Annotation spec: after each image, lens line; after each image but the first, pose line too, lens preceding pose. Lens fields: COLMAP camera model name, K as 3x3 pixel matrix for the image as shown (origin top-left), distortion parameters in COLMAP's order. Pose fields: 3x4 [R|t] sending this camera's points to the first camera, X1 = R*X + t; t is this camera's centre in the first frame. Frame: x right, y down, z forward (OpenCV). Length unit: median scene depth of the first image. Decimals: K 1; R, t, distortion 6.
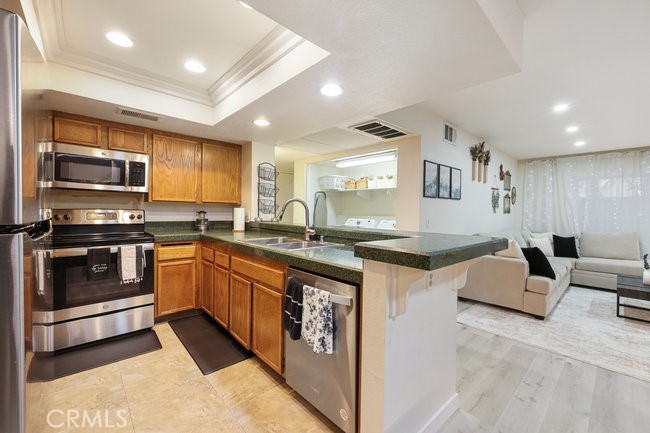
lens RADIAL K [[267.4, 0, 326.3], [0, 267.4, 214.5], [0, 0, 1]] dist [0.000529, 0.000143]
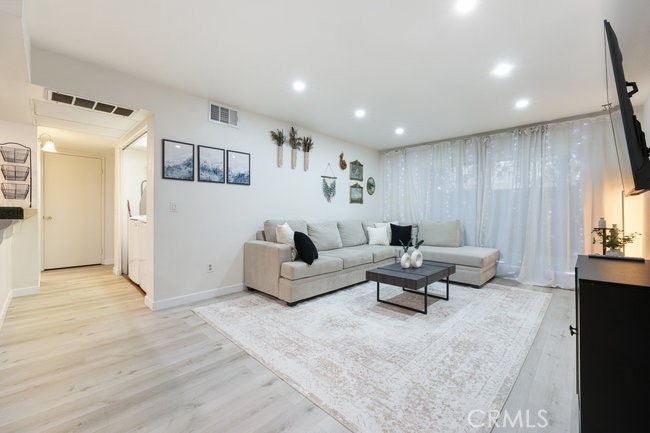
lens RADIAL K [[267.4, 0, 326.7], [0, 267.4, 213.8], [0, 0, 1]] dist [0.000529, 0.000143]
pose [[0.998094, -0.007173, 0.061292, 0.880167], [0.007477, 0.999961, -0.004733, 0.066799], [-0.061256, 0.005182, 0.998109, 0.031105]]
